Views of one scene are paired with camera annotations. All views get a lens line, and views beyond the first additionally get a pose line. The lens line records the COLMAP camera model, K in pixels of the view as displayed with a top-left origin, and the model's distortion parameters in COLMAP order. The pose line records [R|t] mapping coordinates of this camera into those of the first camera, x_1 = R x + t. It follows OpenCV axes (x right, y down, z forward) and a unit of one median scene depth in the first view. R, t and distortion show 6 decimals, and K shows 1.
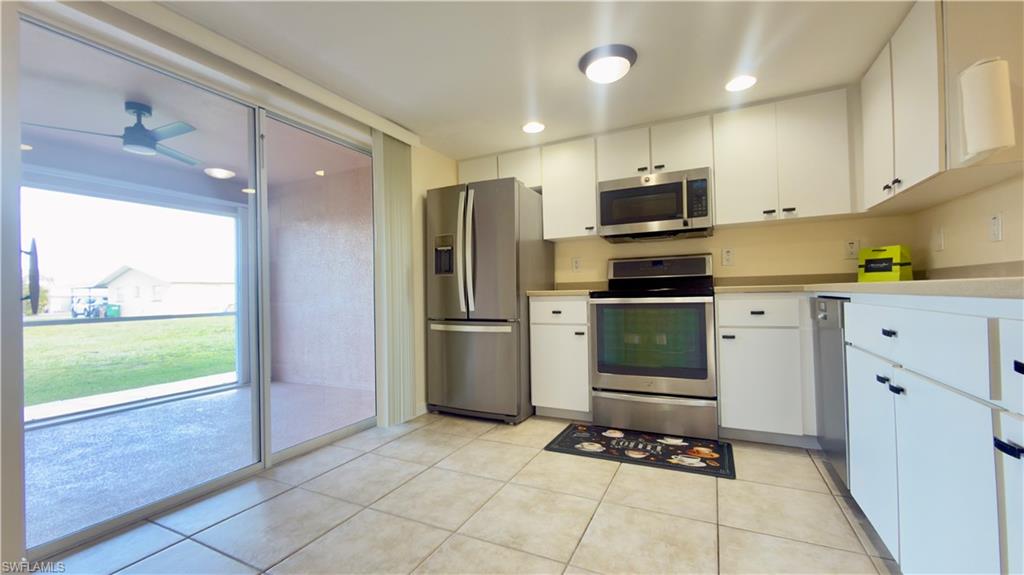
lens RADIAL K [[409.6, 0, 513.6], [0, 409.6, 287.9], [0, 0, 1]] dist [0.002056, -0.001055]
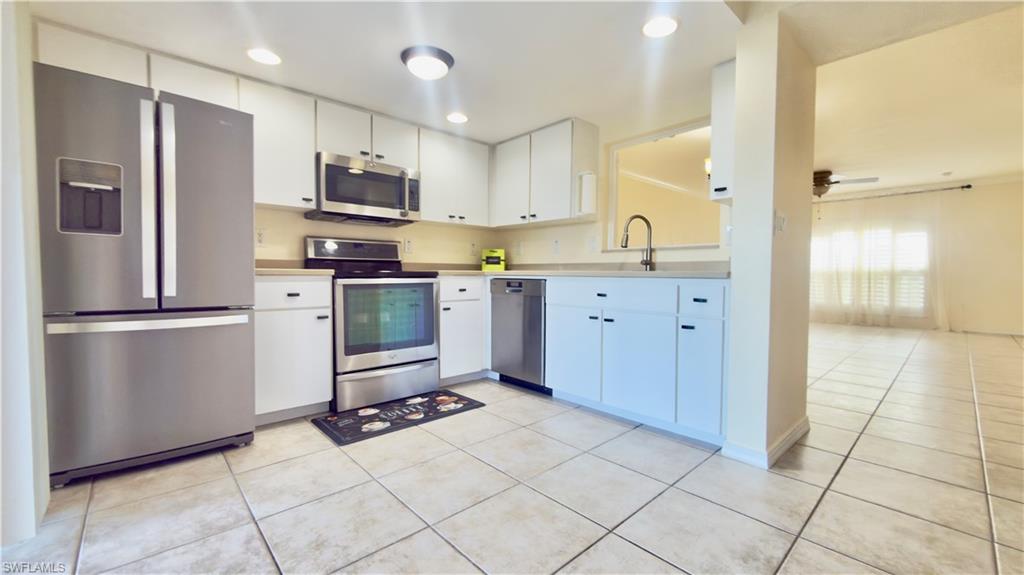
lens RADIAL K [[409.6, 0, 514.4], [0, 409.6, 285.5], [0, 0, 1]] dist [0.002056, -0.001055]
pose [[0.360884, -0.003404, 0.932604, -0.588289], [-0.025880, 0.999572, 0.013664, 0.019831], [-0.932252, -0.029067, 0.360641, 0.312219]]
